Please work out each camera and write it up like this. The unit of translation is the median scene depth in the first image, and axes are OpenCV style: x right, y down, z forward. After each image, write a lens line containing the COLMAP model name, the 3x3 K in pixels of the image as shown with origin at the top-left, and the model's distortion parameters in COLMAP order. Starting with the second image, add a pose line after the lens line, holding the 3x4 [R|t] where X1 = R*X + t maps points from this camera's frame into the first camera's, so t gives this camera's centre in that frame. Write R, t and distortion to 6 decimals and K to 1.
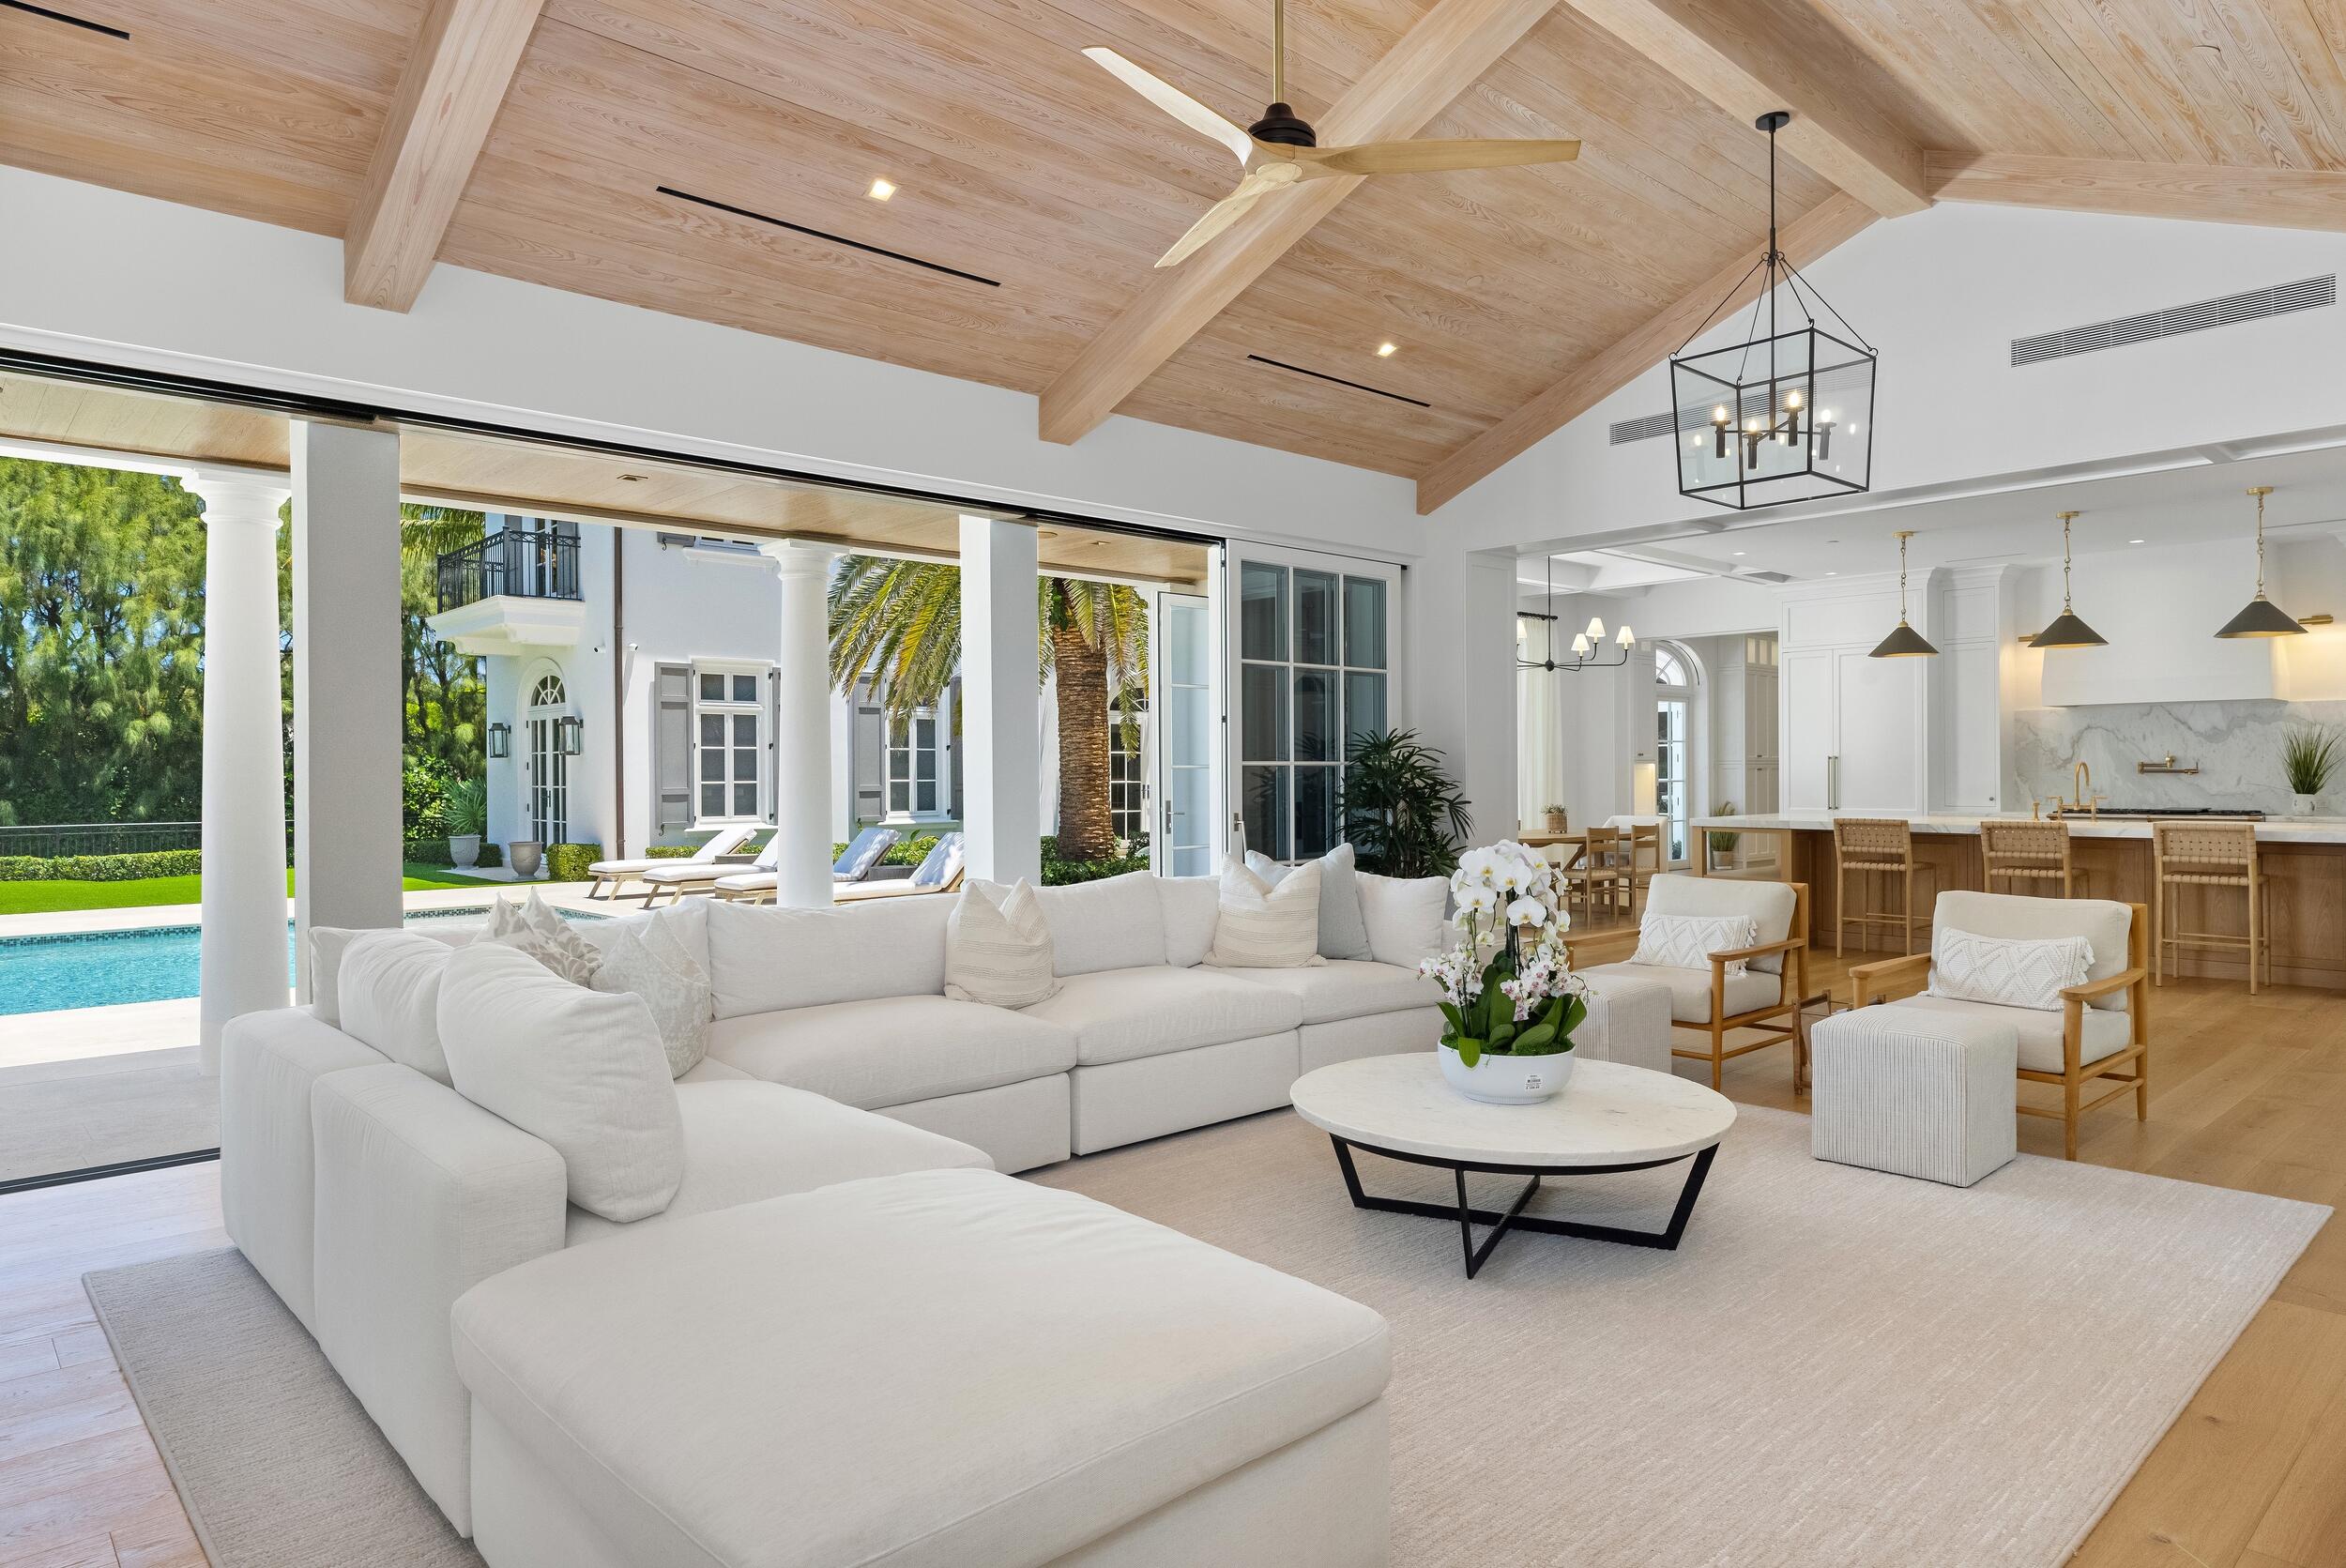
lens RADIAL K [[1410.5, 0, 1172.8], [0, 1410.5, 789.6], [0, 0, 1]] dist [0.000134, 0.000080]
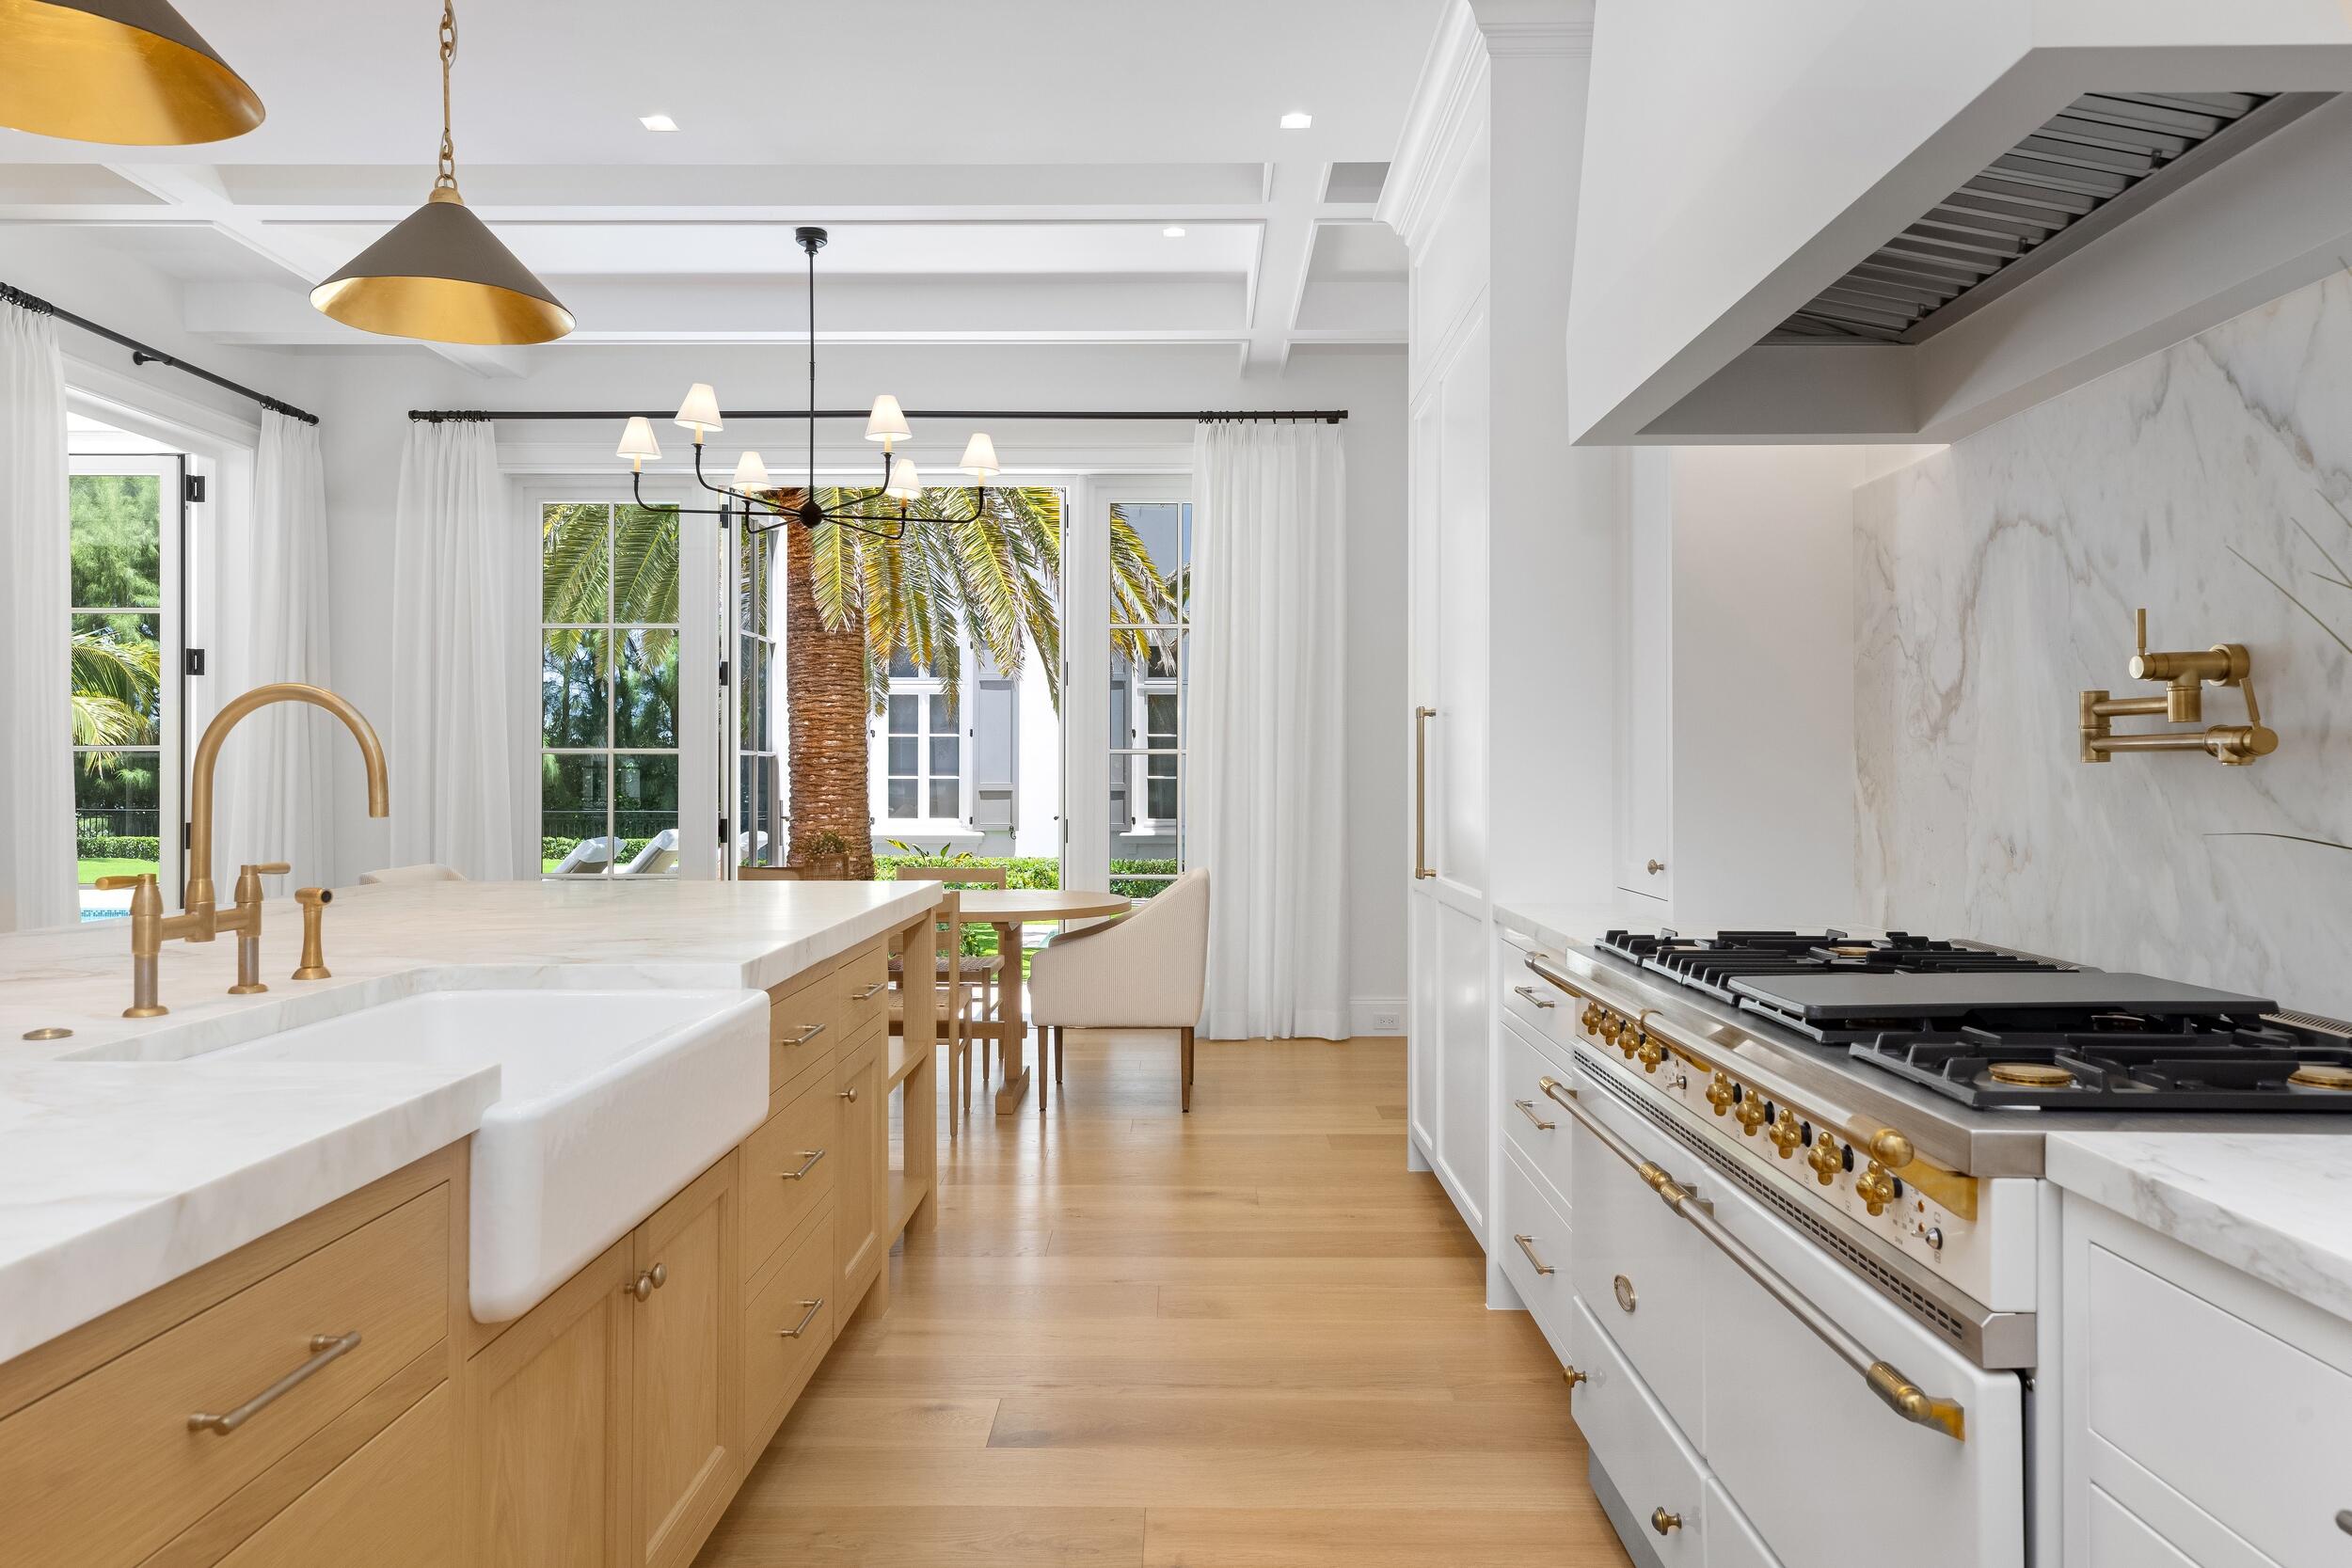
lens RADIAL K [[1554.9, 0, 1167.6], [0, 1554.9, 766.8], [0, 0, 1]] dist [0.024367, -0.005513]
pose [[0.720780, 0.002774, -0.693158, 0.643485], [-0.013621, 0.999856, -0.010162, -0.006053], [0.693030, 0.016767, 0.720714, 0.685125]]
